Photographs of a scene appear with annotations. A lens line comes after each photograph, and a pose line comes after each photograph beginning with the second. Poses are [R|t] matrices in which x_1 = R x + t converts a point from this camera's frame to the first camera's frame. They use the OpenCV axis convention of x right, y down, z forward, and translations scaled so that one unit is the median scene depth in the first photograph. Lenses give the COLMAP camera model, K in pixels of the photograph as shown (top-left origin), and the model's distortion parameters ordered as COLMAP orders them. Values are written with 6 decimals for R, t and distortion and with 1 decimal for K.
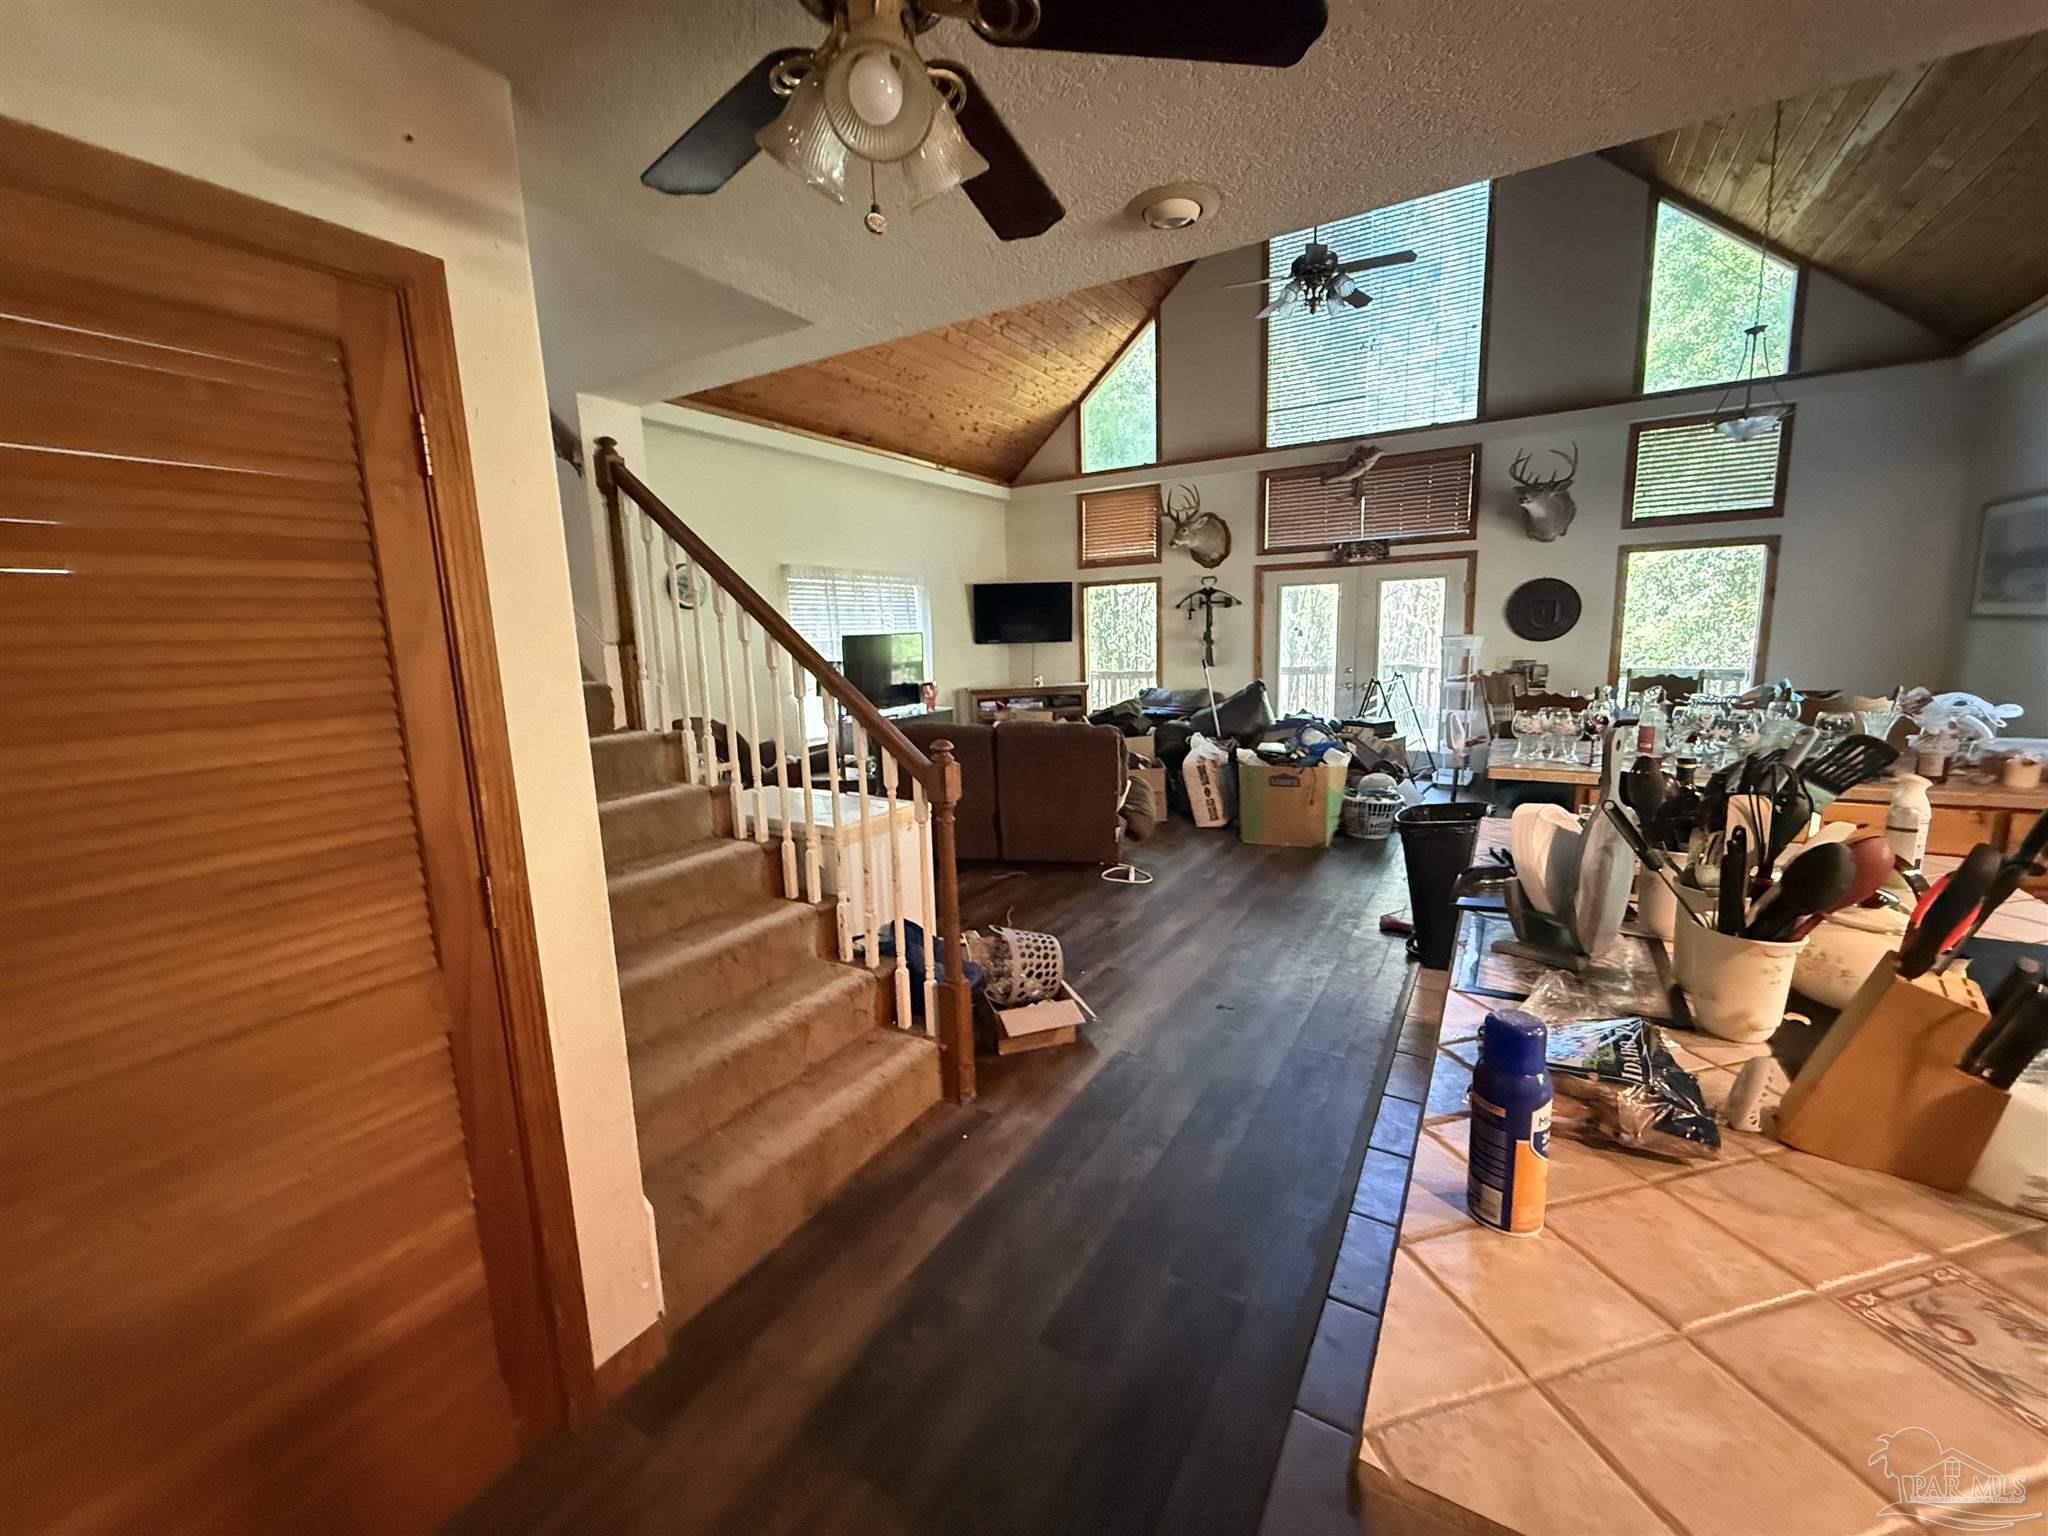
lens RADIAL K [[814.1, 0, 1018.6], [0, 814.1, 765.1], [0, 0, 1]] dist [0.002724, -0.001476]
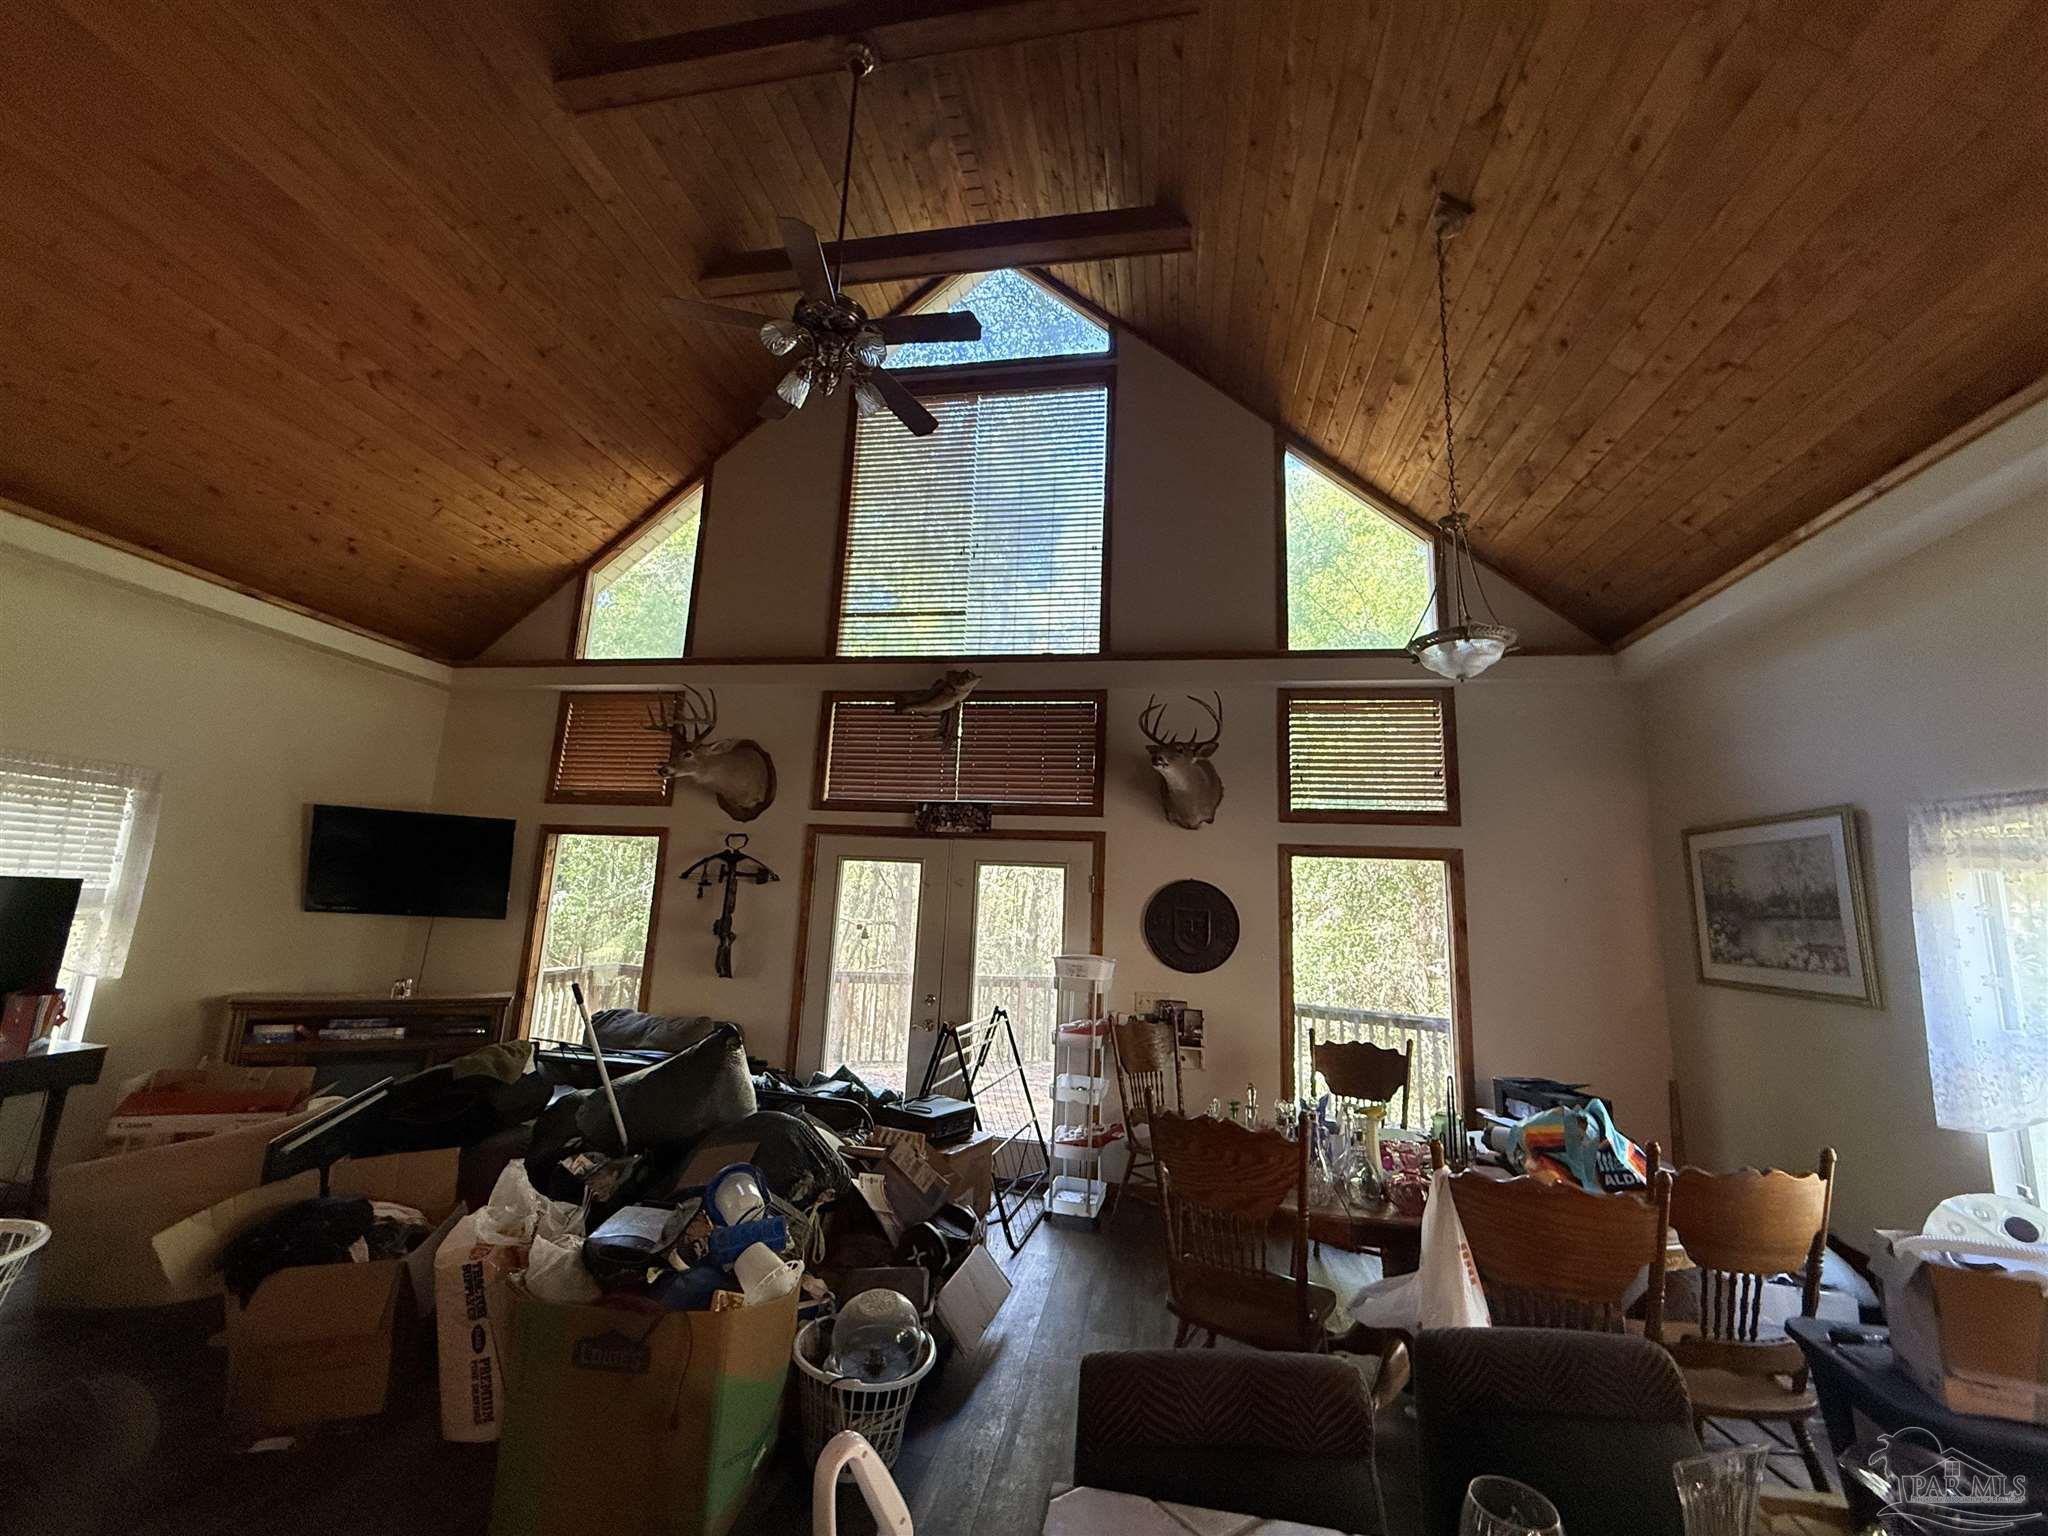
lens RADIAL K [[814.1, 0, 1019.4], [0, 814.1, 765.4], [0, 0, 1]] dist [0.002724, -0.001476]
pose [[0.934101, 0.136221, 0.330000, 0.217830], [-0.018909, 0.941923, -0.335295, -0.070558], [-0.356509, 0.306960, 0.882427, 0.334471]]
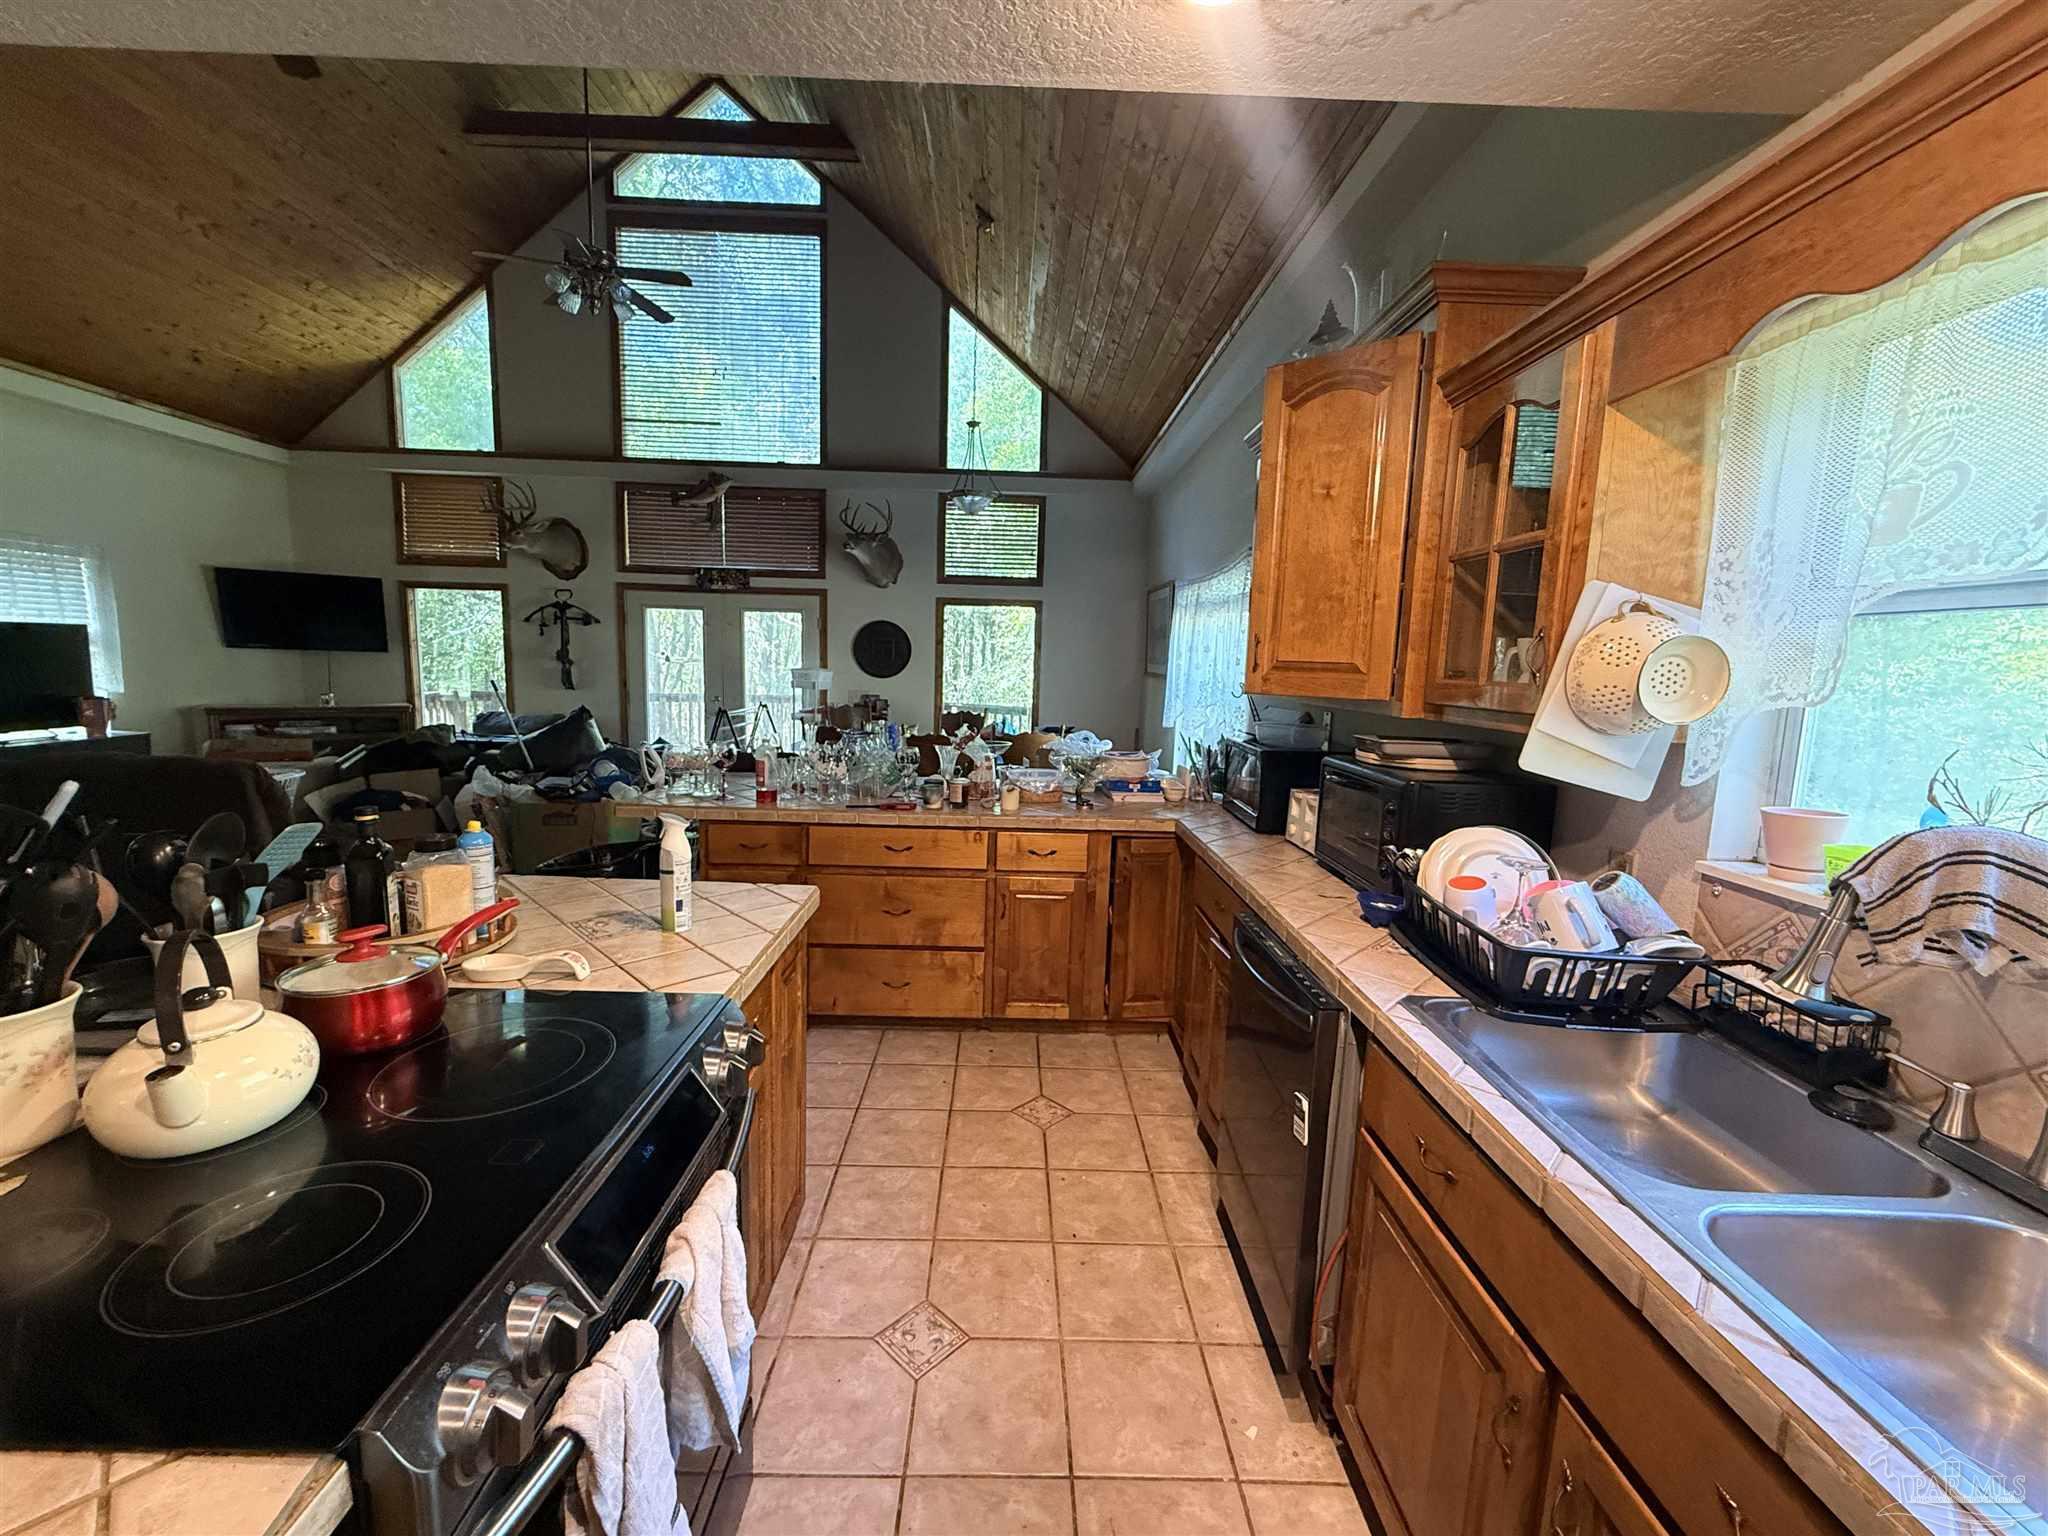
lens RADIAL K [[814.1, 0, 1018.5], [0, 814.1, 765.7], [0, 0, 1]] dist [0.002724, -0.001476]
pose [[0.849991, -0.009609, 0.526710, 0.182130], [0.026573, 0.999343, -0.024652, -0.002652], [-0.526127, 0.034950, 0.849687, -0.014341]]
